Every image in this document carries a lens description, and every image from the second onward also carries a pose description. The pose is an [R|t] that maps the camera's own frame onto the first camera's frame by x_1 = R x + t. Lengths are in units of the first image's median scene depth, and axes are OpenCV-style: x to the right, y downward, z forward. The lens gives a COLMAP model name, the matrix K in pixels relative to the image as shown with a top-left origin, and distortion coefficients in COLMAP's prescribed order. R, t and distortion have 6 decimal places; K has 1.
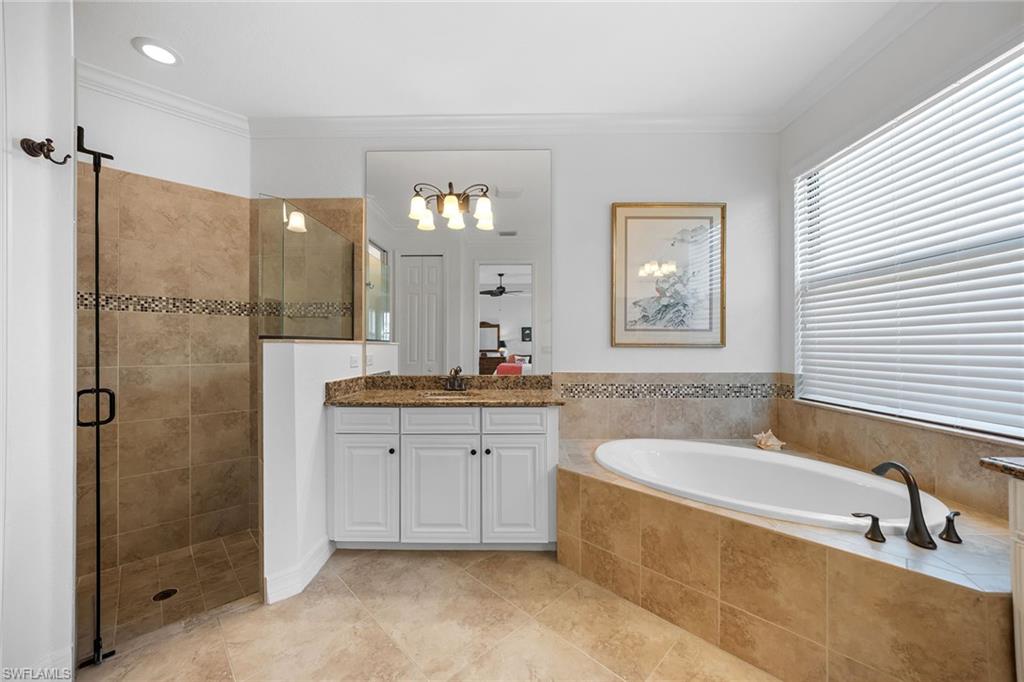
lens RADIAL K [[383.1, 0, 512.0], [0, 383.1, 341.0], [0, 0, 1]] dist [-0.007167, -0.000041]
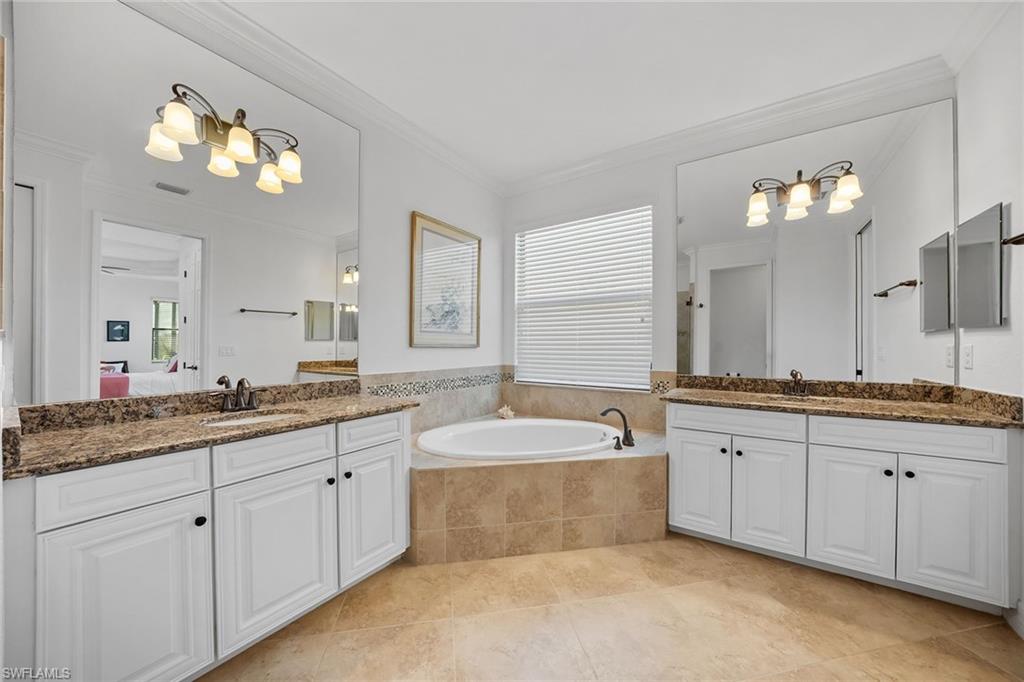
lens RADIAL K [[355.3, 0, 507.2], [0, 355.3, 342.8], [0, 0, 1]] dist [-0.030211, 0.005341]
pose [[0.559451, 0.007706, 0.828827, -0.492112], [-0.007510, 0.999963, -0.004229, 0.006494], [-0.828829, -0.003858, 0.559488, 0.293155]]
